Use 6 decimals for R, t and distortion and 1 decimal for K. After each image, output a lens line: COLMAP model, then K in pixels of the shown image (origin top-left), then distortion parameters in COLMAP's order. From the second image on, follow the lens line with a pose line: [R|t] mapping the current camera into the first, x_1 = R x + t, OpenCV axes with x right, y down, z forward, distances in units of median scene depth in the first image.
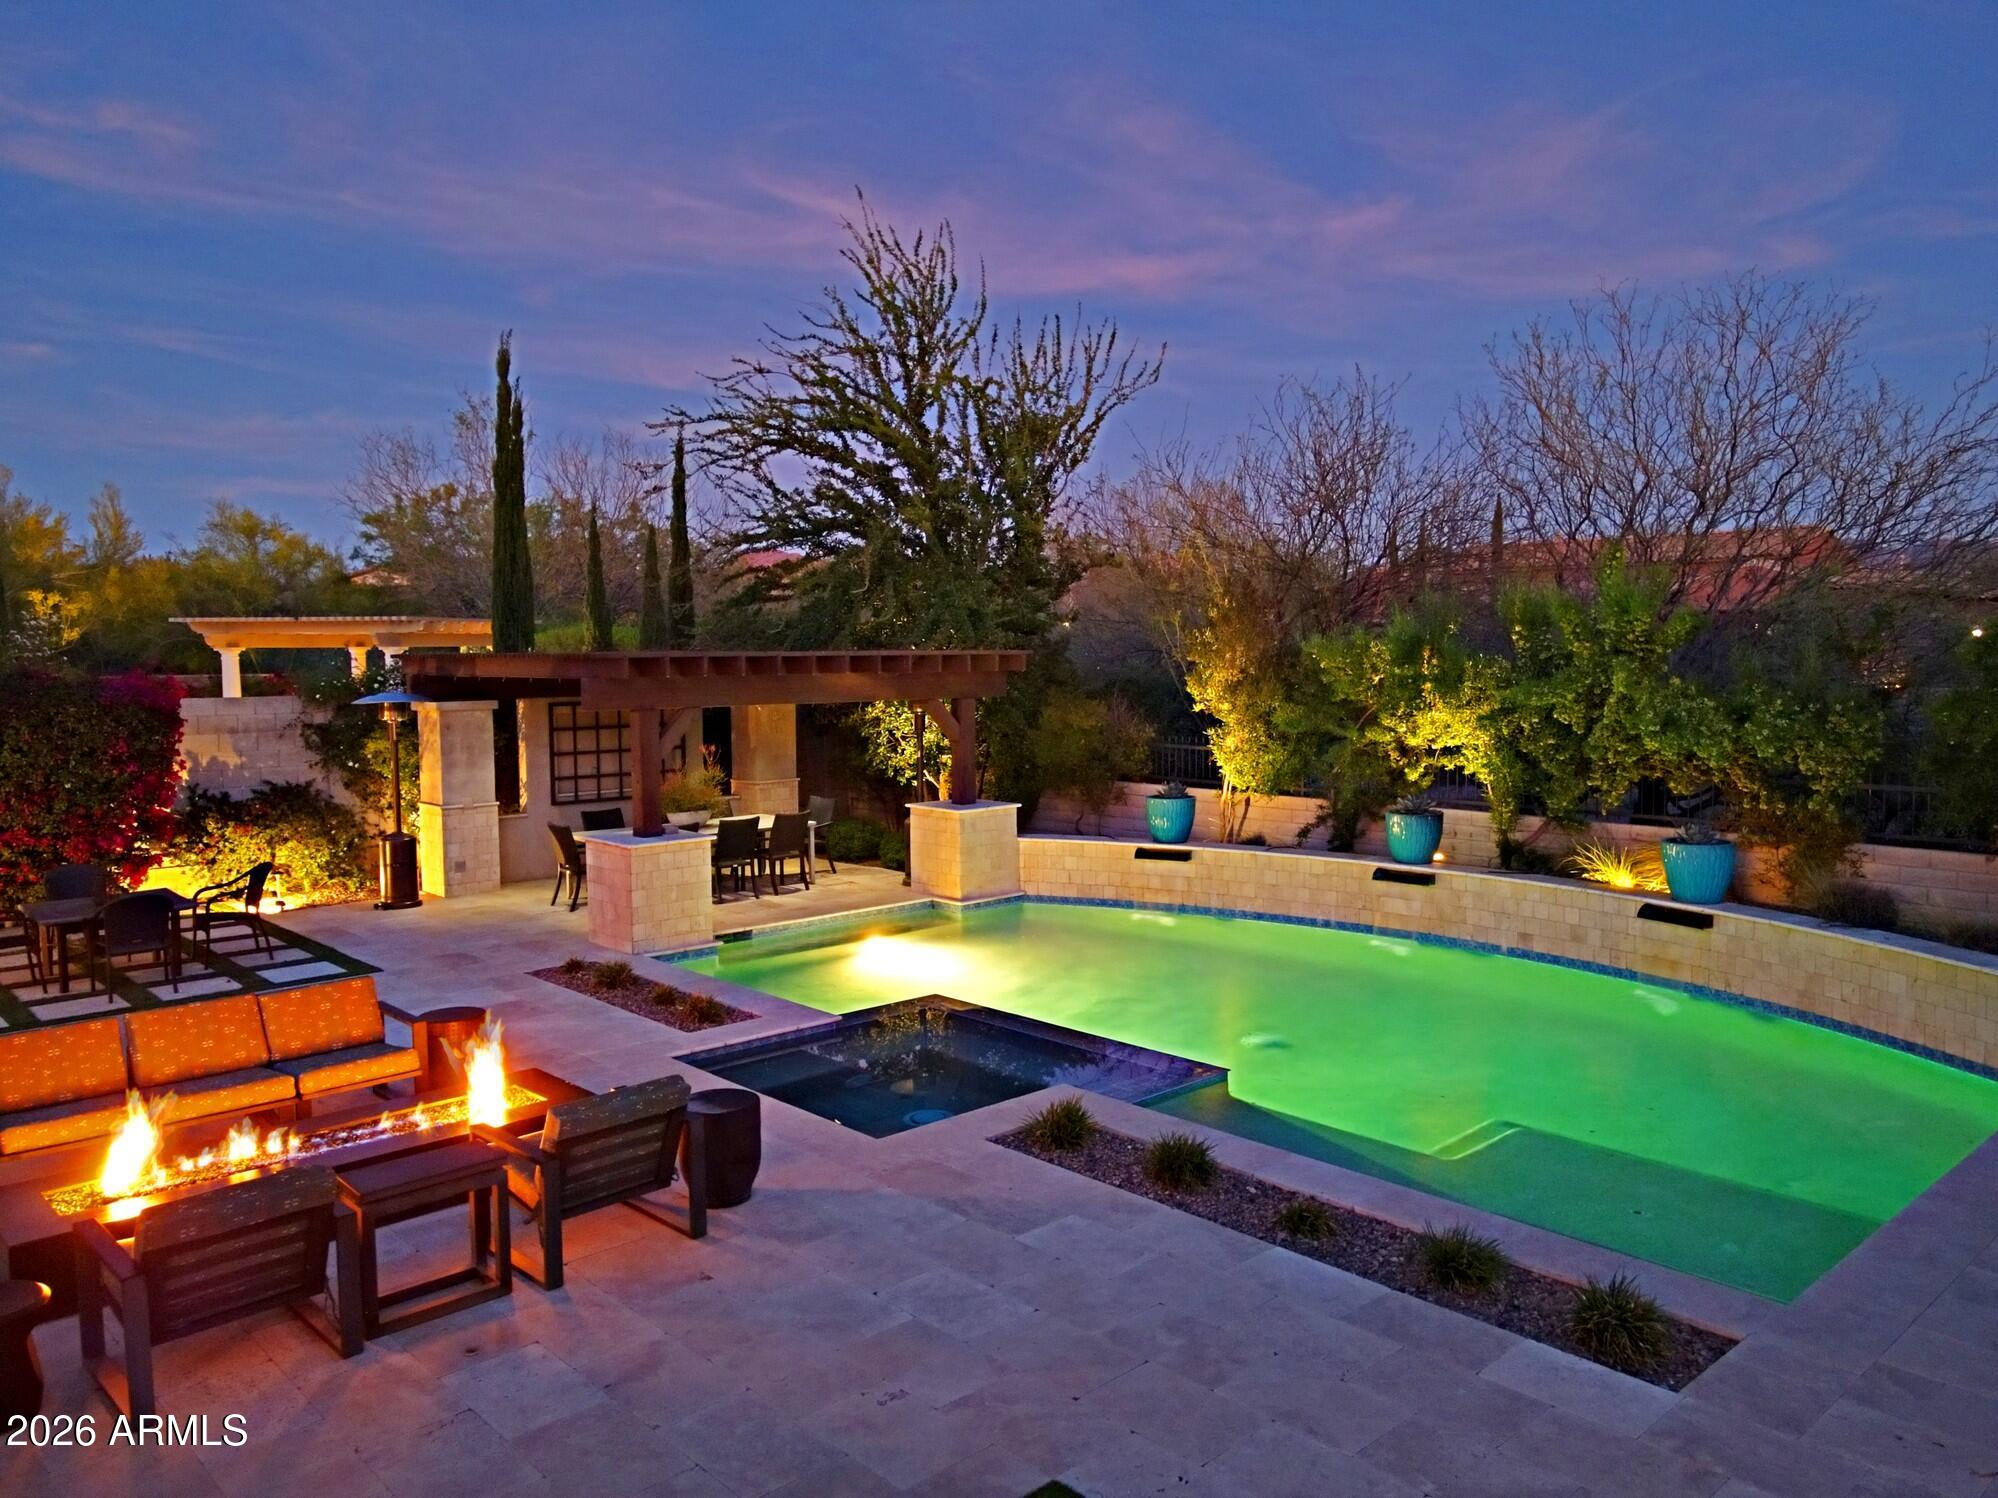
lens RADIAL K [[1460.1, 0, 1002.4], [0, 1460.1, 755.5], [0, 0, 1]] dist [0.010601, 0.010338]
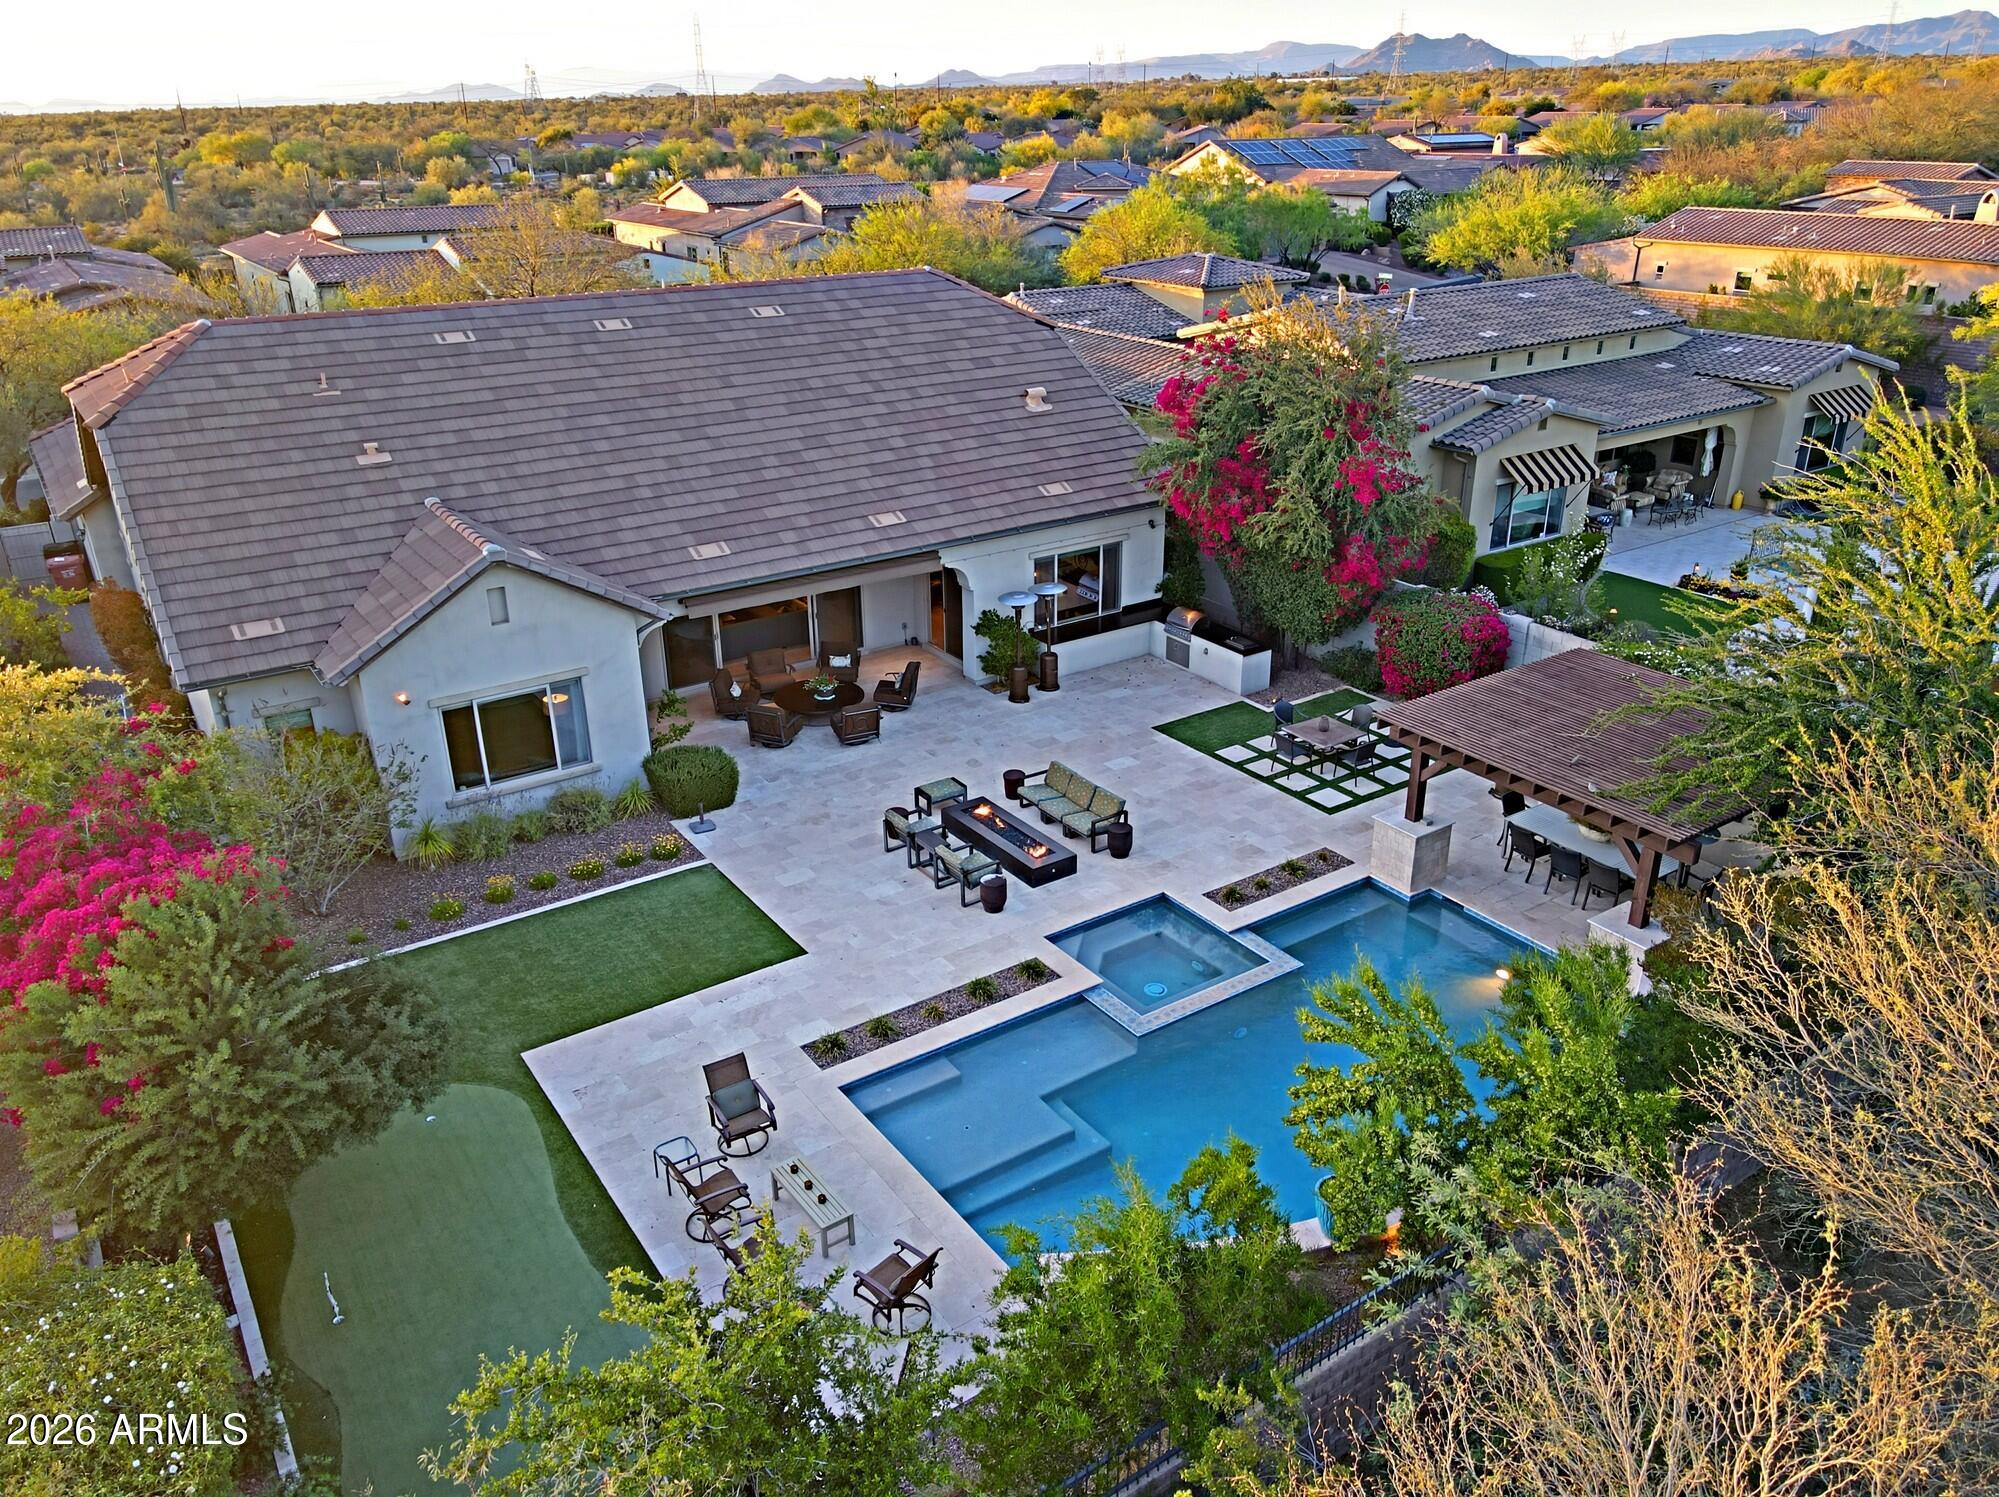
lens RADIAL K [[1460.8, 0, 1002.9], [0, 1460.8, 755.0], [0, 0, 1]] dist [0.010601, 0.010338]
pose [[-0.149982, 0.413101, -0.898250, 1.372994], [-0.062328, 0.902769, 0.425586, -0.732389], [0.986722, 0.119817, -0.109651, 0.747861]]
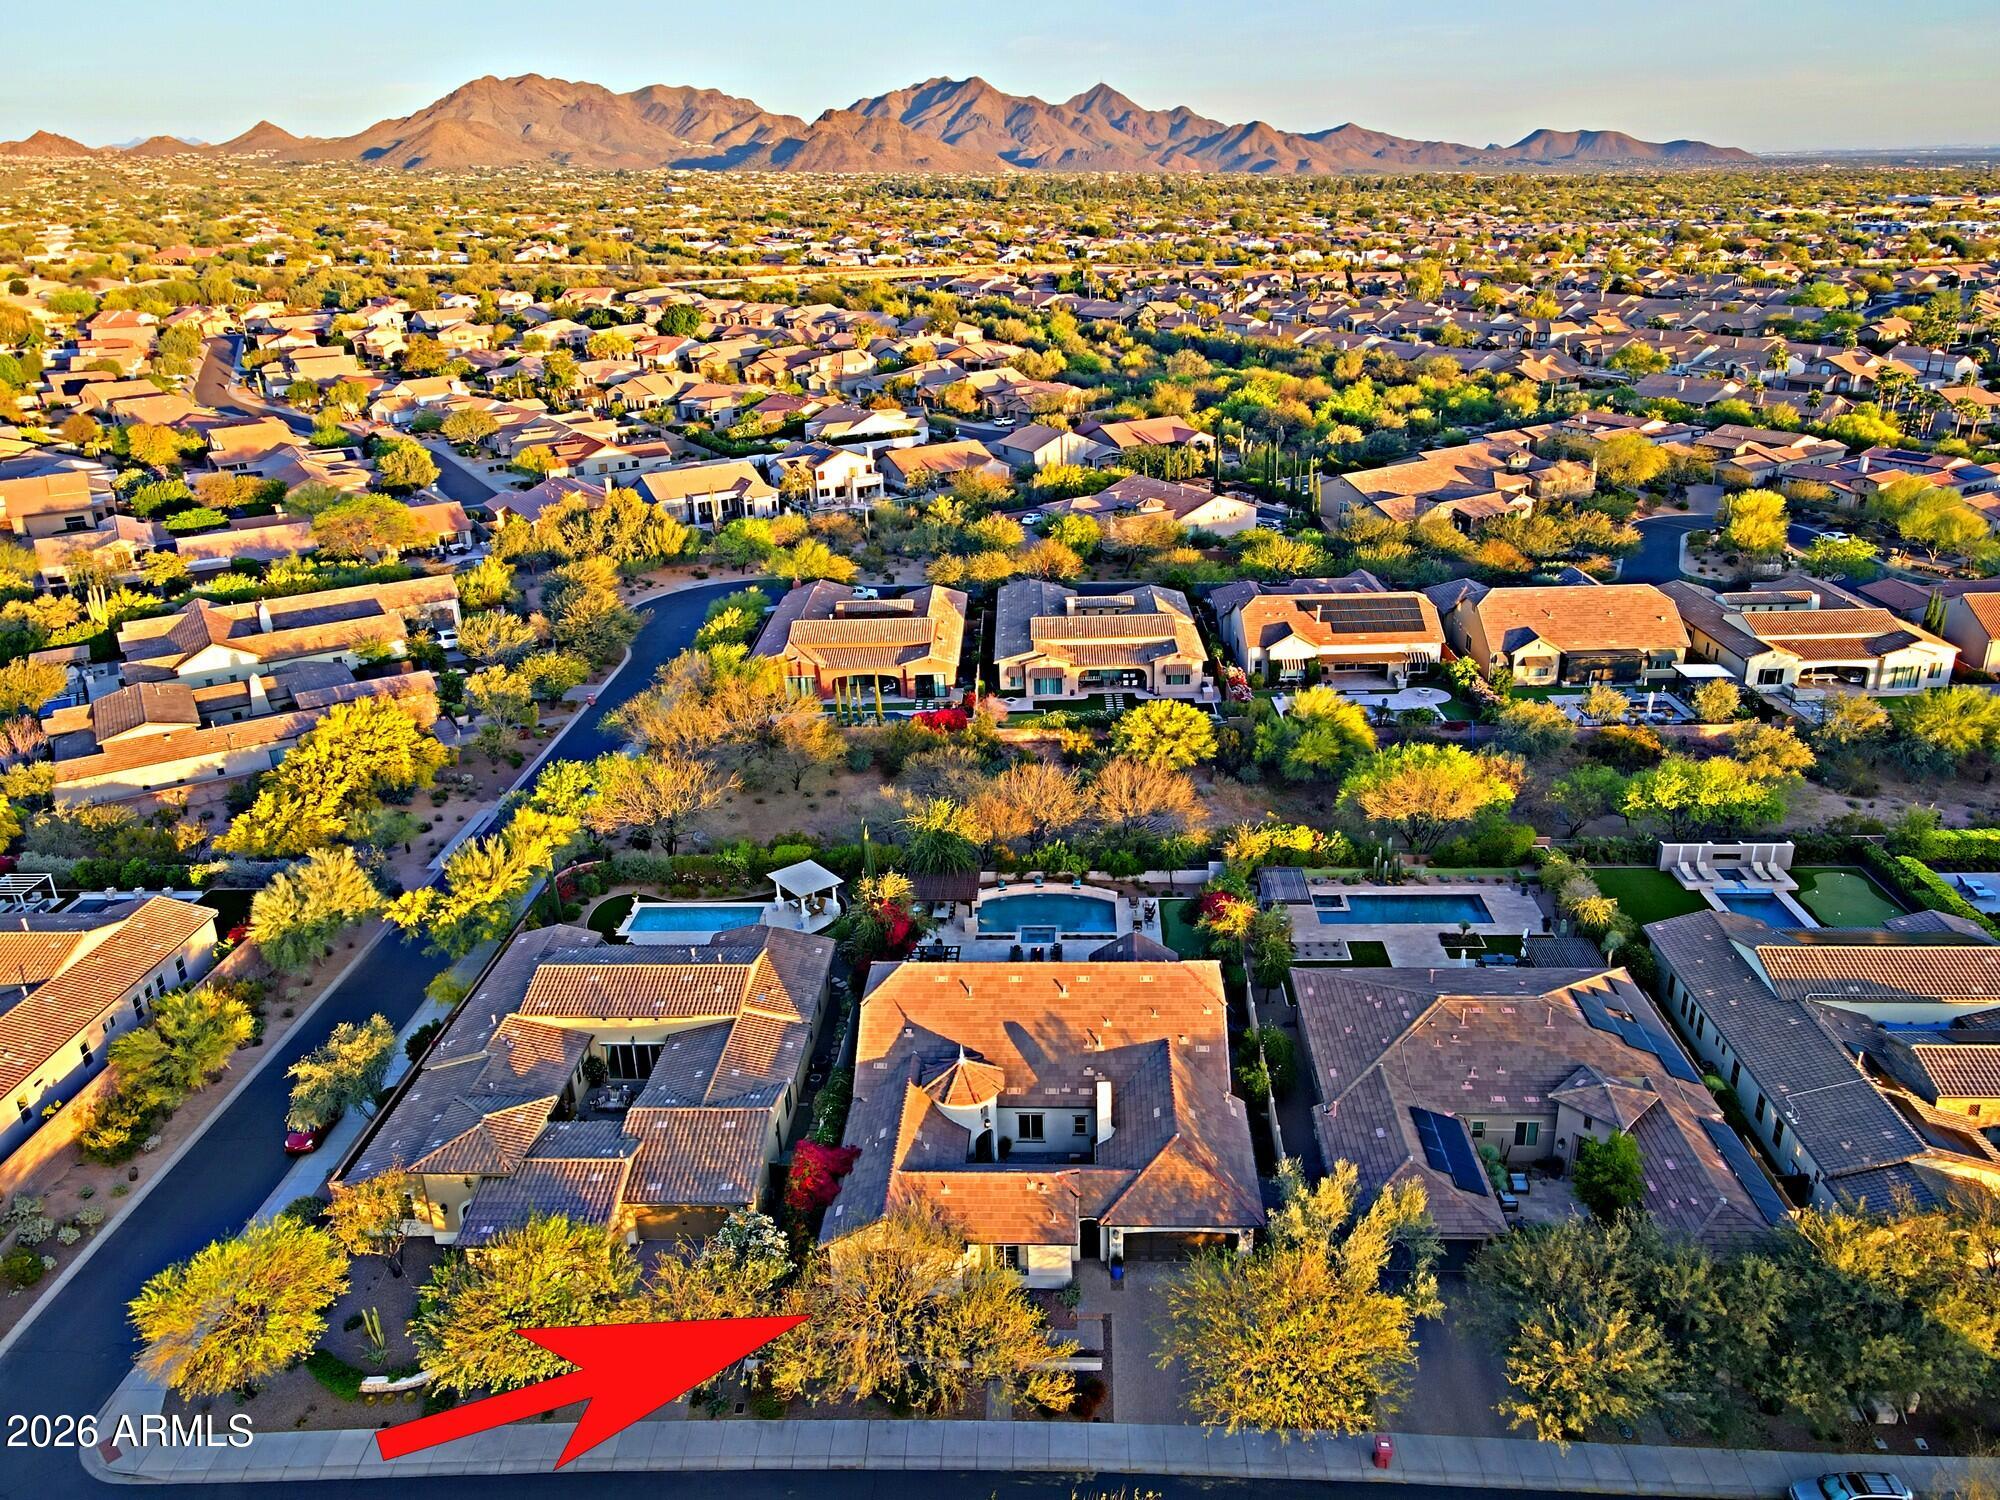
lens RADIAL K [[1461.5, 0, 1003.4], [0, 1461.5, 756.5], [0, 0, 1]] dist [0.010601, 0.010338]
pose [[0.713361, -0.274546, 0.644779, -4.953160], [0.078137, 0.945489, 0.316140, -3.222385], [-0.696427, -0.175140, 0.695928, -4.373209]]
